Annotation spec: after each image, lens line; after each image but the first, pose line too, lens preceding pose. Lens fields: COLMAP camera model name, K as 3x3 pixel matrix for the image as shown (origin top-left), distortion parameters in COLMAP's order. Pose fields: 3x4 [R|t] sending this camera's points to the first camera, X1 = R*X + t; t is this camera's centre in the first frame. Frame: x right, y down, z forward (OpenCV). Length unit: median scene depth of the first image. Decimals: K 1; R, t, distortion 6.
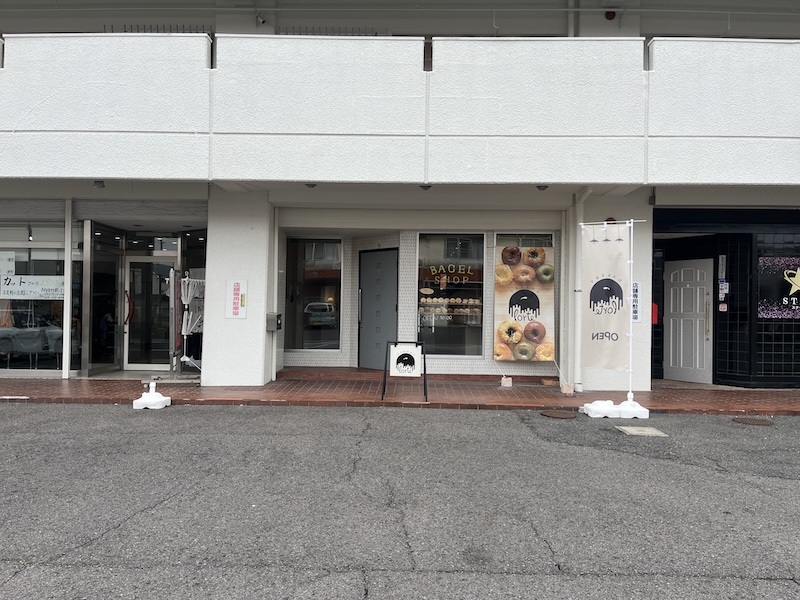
lens RADIAL K [[608.7, 0, 400.0], [0, 608.7, 300.0], [0, 0, 1]] dist [0.010493, 0.005199]
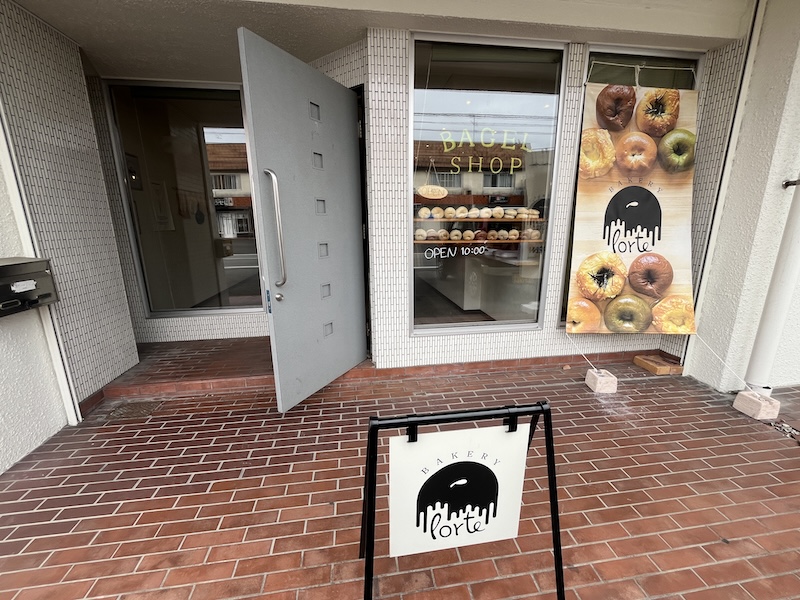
lens RADIAL K [[324.9, 0, 400.0], [0, 324.9, 300.0], [0, 0, 1]] dist [0.000067, 0.000005]
pose [[0.986057, -0.058711, 0.155708, -0.021704], [0.018673, 0.968822, 0.247051, 0.002951], [-0.165358, -0.240699, 0.956410, 0.767102]]
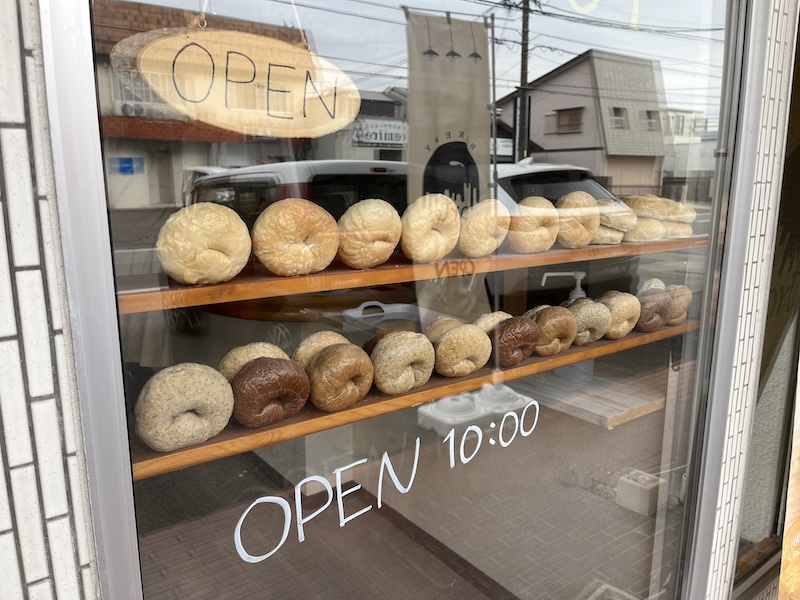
lens RADIAL K [[608.7, 0, 400.0], [0, 608.7, 300.0], [0, 0, 1]] dist [0.010493, 0.005199]
pose [[0.783946, -0.127811, 0.607530, 0.016427], [0.016976, 0.982626, 0.184818, -0.004895], [-0.620597, -0.134574, 0.772496, 0.954687]]
